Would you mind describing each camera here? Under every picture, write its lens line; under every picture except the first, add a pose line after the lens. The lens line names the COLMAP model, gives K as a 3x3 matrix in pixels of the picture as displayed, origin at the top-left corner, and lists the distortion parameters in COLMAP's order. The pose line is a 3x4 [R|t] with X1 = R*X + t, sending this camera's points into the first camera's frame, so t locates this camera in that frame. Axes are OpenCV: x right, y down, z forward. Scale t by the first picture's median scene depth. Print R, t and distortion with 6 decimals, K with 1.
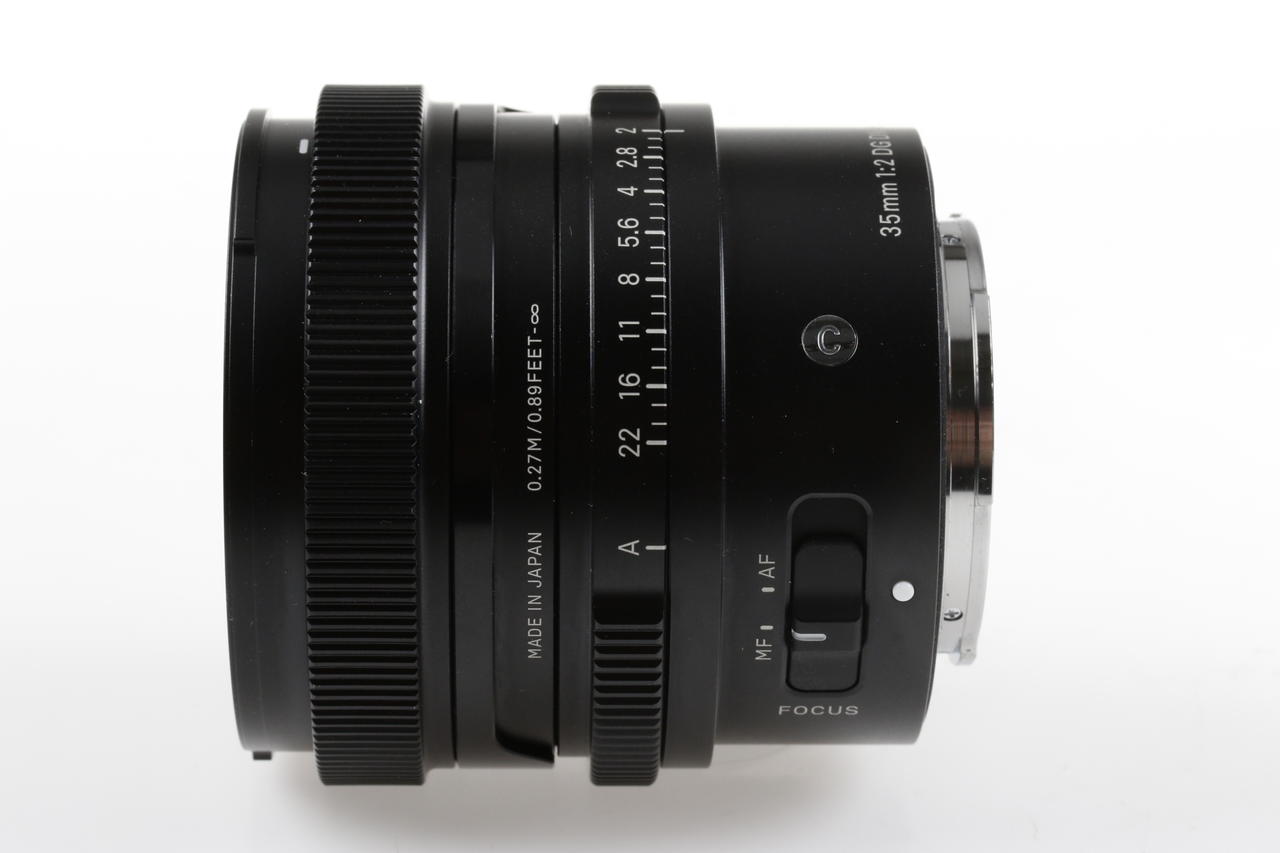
lens RADIAL K [[3545.6, 0, 639.9], [0, 3545.6, 426.3], [0, 0, 1]] dist [-0.043280, 0.000000]
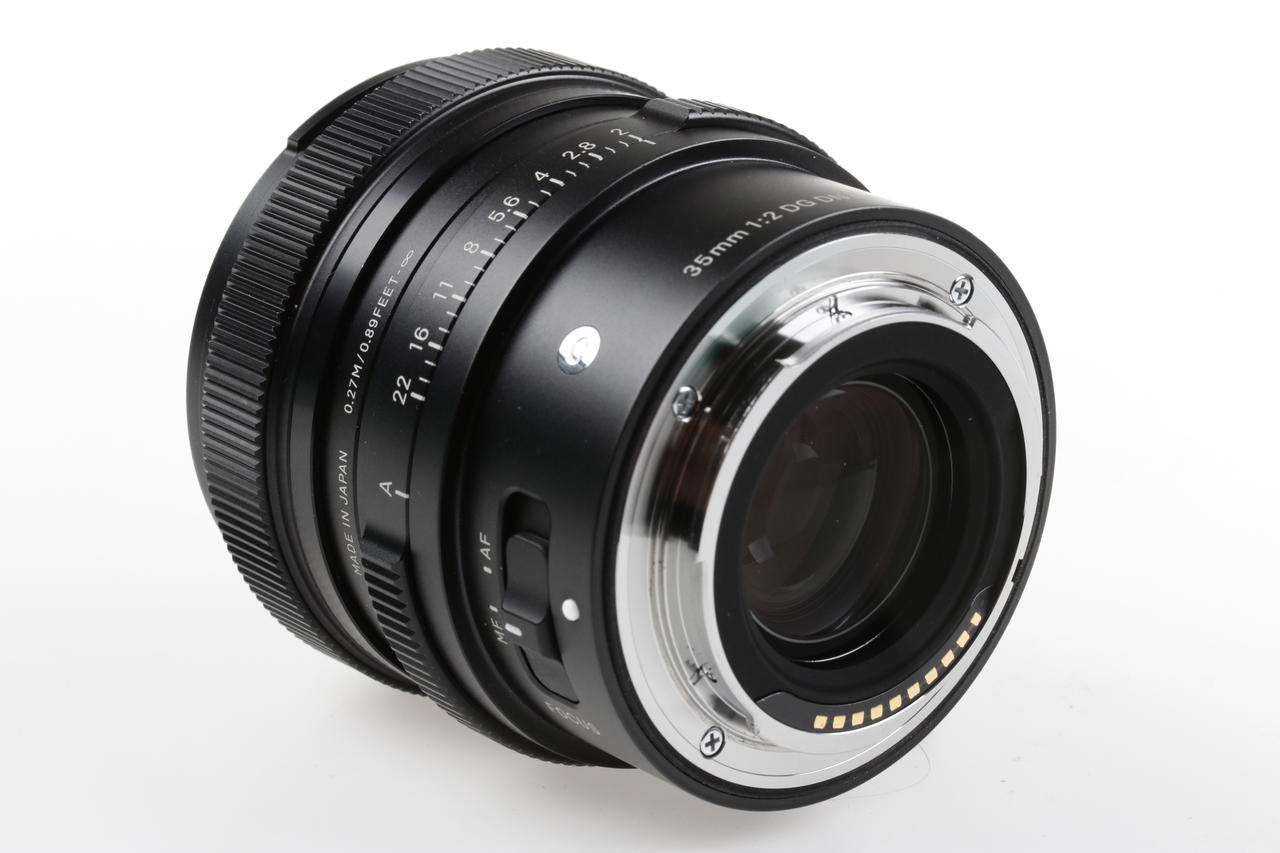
lens RADIAL K [[3545.6, 0, 639.8], [0, 3545.6, 426.7], [0, 0, 1]] dist [-0.043280, 0.000000]
pose [[0.707803, 0.272685, -0.651658, 0.736248], [-0.298639, 0.951509, 0.073788, -0.083810], [0.640179, 0.142383, 0.754916, 0.245707]]
